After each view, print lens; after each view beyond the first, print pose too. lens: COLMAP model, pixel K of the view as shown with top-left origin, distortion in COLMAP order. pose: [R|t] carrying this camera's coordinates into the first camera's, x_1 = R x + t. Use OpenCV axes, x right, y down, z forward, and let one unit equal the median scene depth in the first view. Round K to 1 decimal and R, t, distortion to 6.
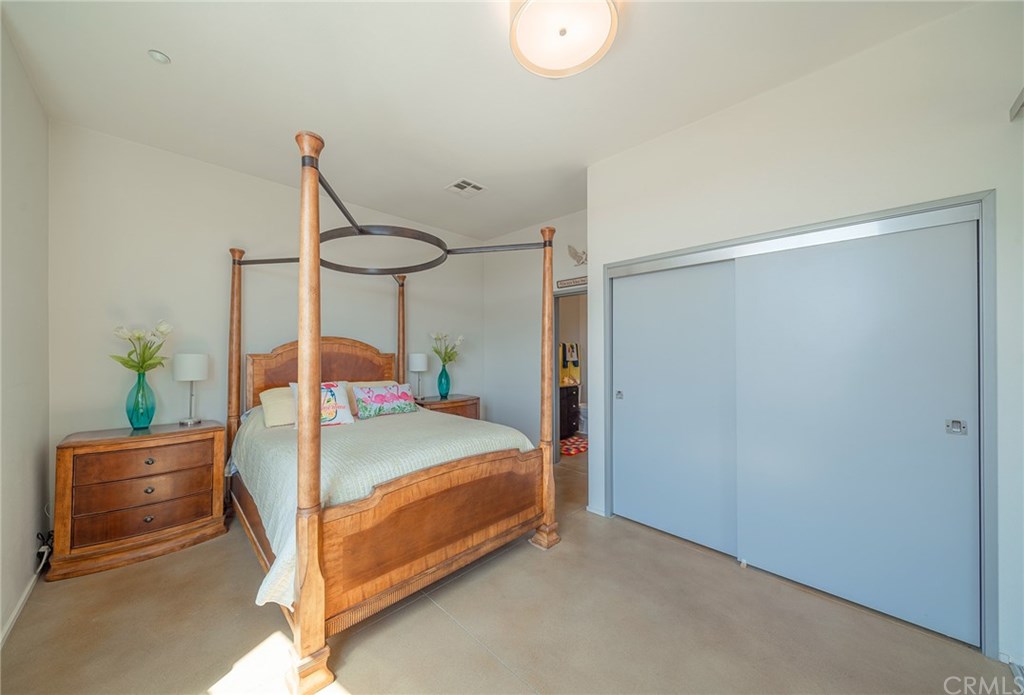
lens RADIAL K [[313.6, 0, 546.9], [0, 313.6, 351.7], [0, 0, 1]] dist [0.000758, 0.000061]
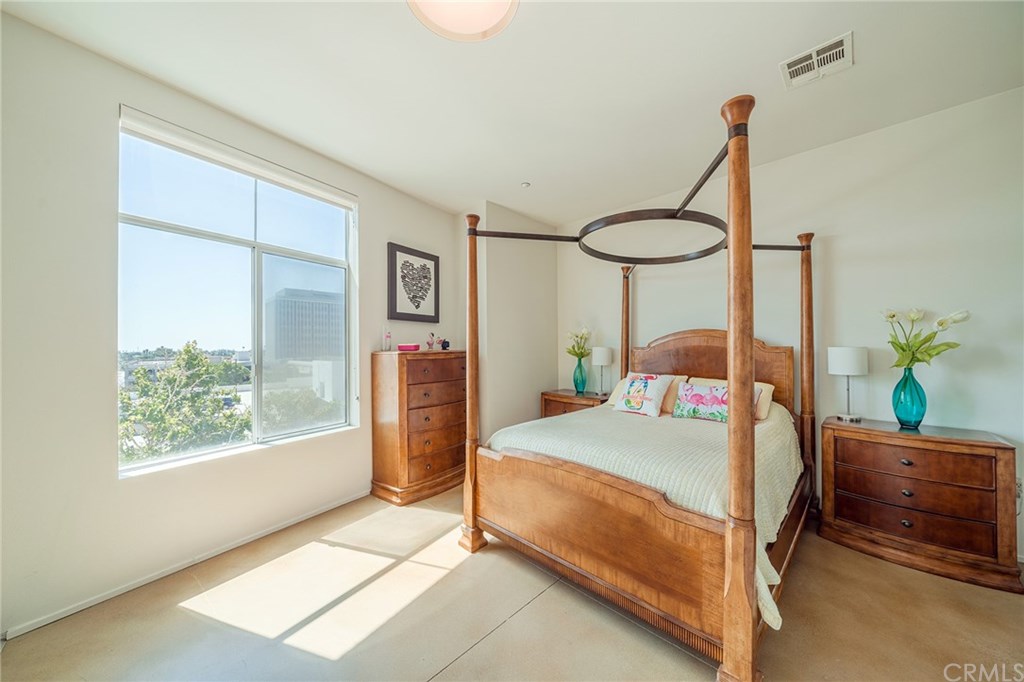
lens RADIAL K [[373.3, 0, 529.4], [0, 373.3, 346.5], [0, 0, 1]] dist [-0.001906, -0.000104]
pose [[0.005080, -0.000542, -0.999987, 0.628069], [0.004932, 0.999988, -0.000517, 0.003126], [0.999975, -0.004930, 0.005083, 0.669131]]
